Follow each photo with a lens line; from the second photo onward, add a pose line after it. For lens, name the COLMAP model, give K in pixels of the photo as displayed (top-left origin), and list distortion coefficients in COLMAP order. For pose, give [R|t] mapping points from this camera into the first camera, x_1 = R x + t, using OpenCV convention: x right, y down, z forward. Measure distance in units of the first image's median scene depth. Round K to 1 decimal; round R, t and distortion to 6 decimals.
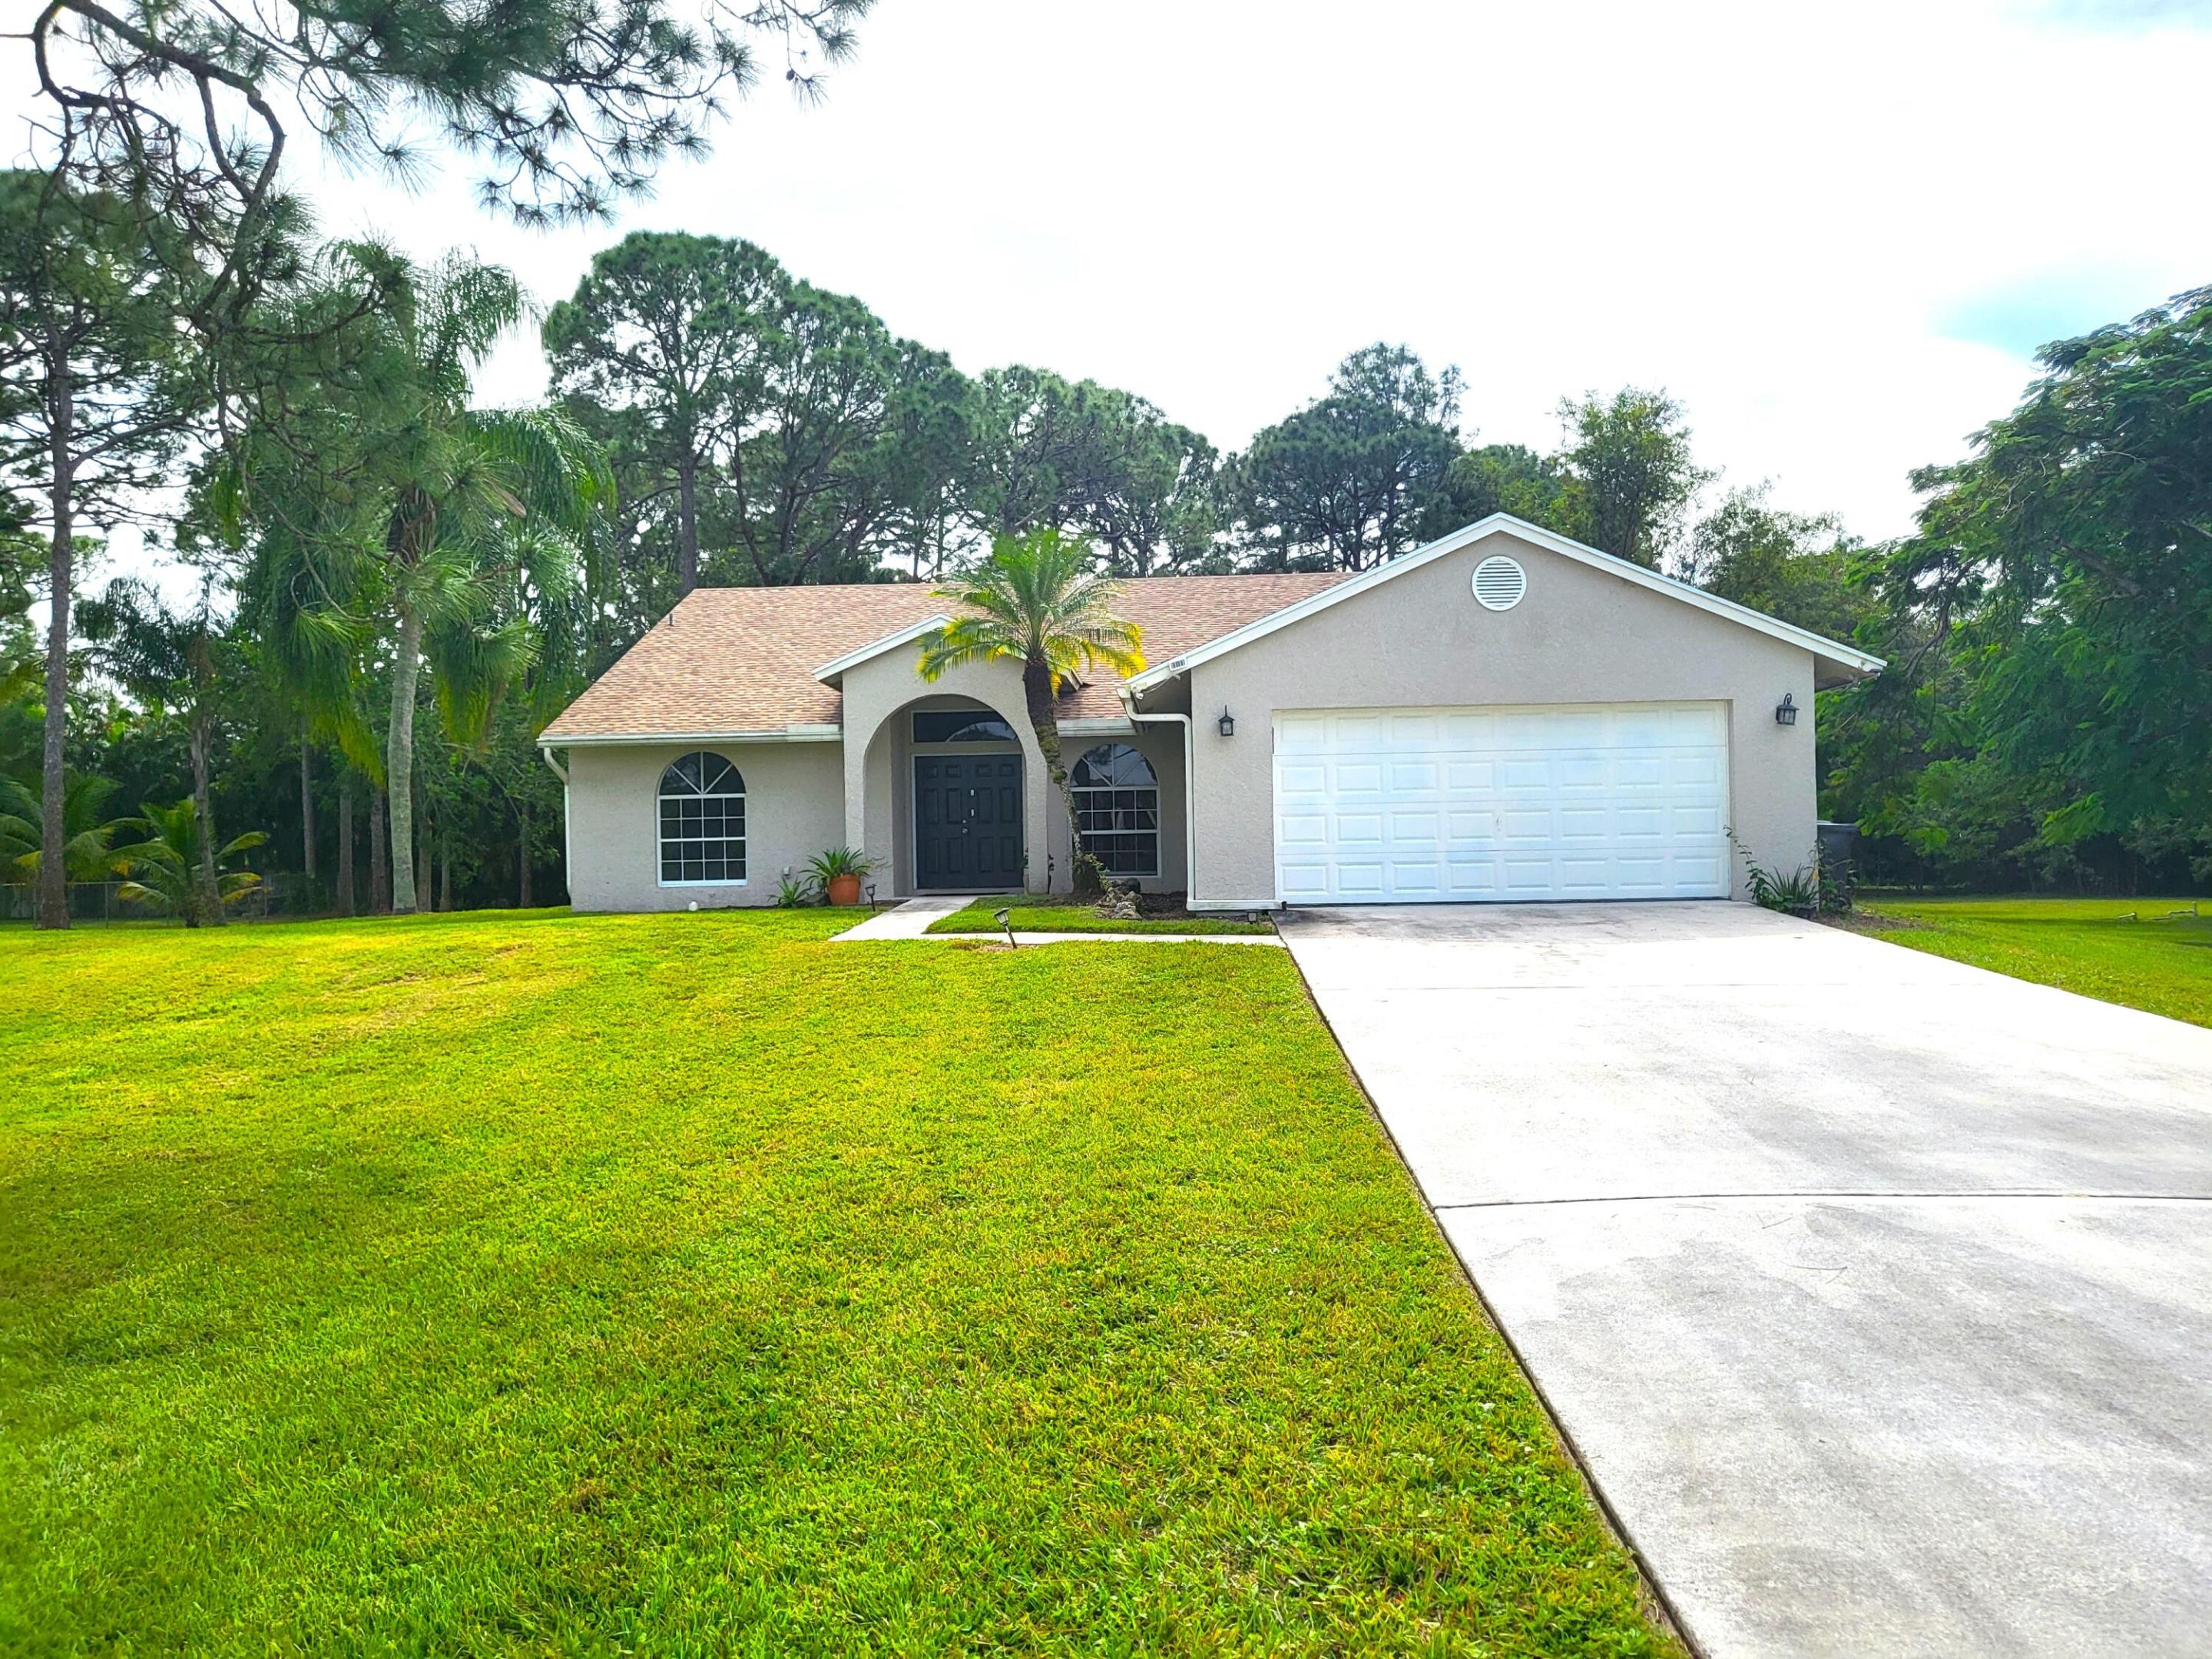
lens RADIAL K [[1713.9, 0, 1106.0], [0, 1713.9, 829.5], [0, 0, 1]] dist [-0.039880, 0.123587]
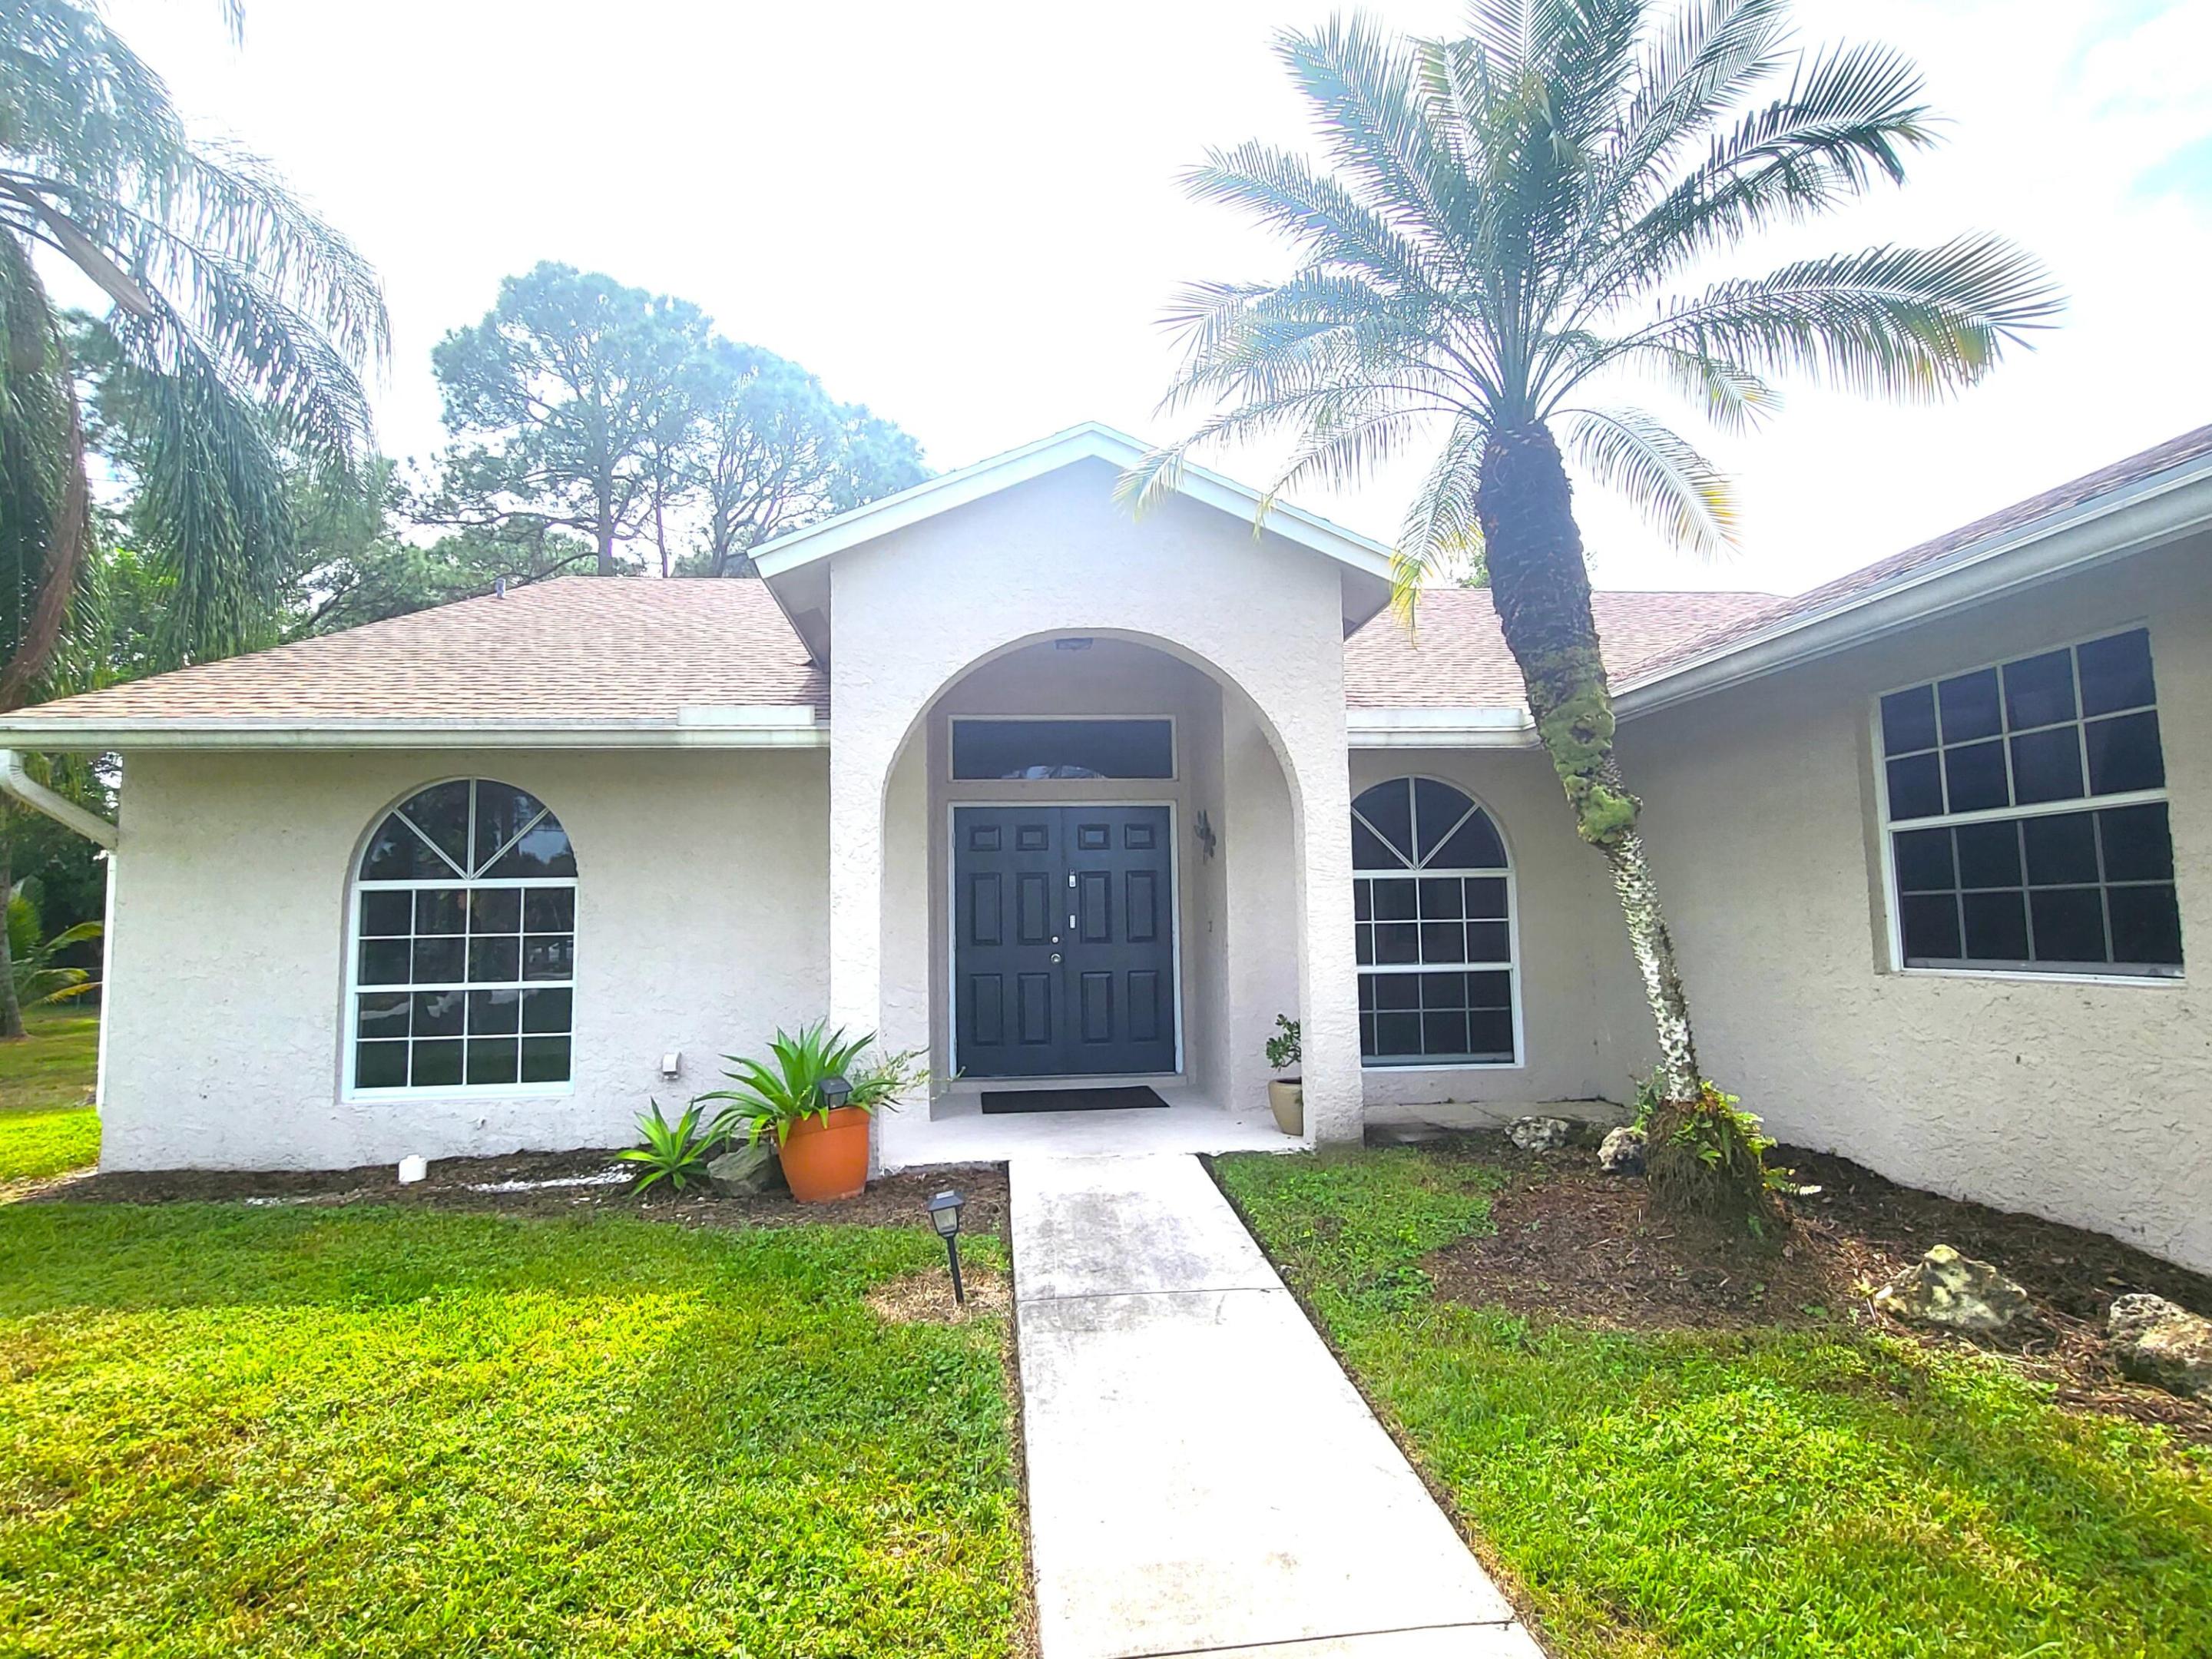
lens RADIAL K [[1047.9, 0, 1106.0], [0, 1047.9, 829.5], [0, 0, 1]] dist [-0.000011, 0.000039]
pose [[0.985373, 0.015075, 0.169741, -0.125327], [-0.002192, 0.997118, -0.075830, -0.013636], [-0.170395, 0.074349, 0.982567, 0.720179]]
